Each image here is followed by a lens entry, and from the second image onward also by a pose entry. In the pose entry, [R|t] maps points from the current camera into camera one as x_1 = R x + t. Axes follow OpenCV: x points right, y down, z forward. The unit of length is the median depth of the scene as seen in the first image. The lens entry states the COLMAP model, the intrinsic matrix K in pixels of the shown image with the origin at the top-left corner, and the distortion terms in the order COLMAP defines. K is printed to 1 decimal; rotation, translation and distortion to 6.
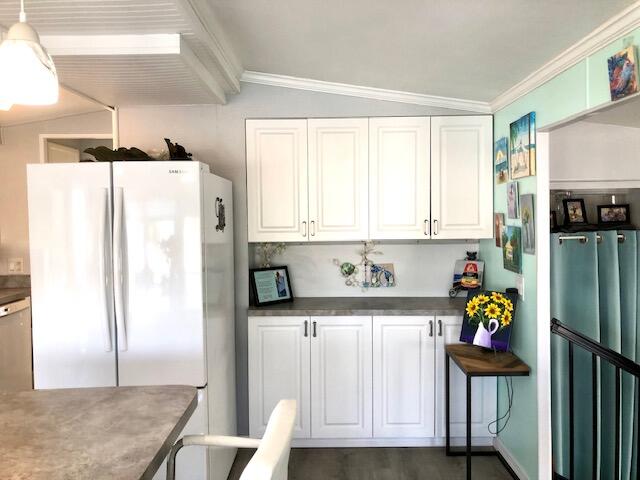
lens RADIAL K [[518.0, 0, 320.0], [0, 518.0, 240.0], [0, 0, 1]] dist [0.058094, -0.086600]
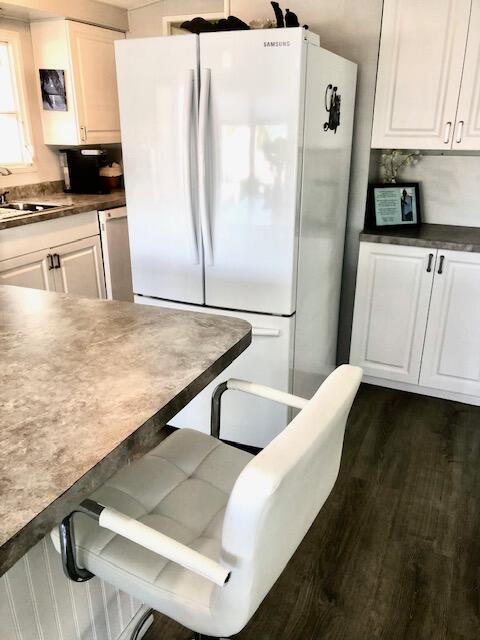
lens RADIAL K [[518.0, 0, 240.0], [0, 518.0, 320.0], [0, 0, 1]] dist [0.058094, -0.086600]
pose [[0.910577, 0.162891, -0.379890, 0.046727], [-0.038616, 0.948580, 0.314175, 0.016615], [0.411532, -0.271410, 0.870045, 0.241907]]
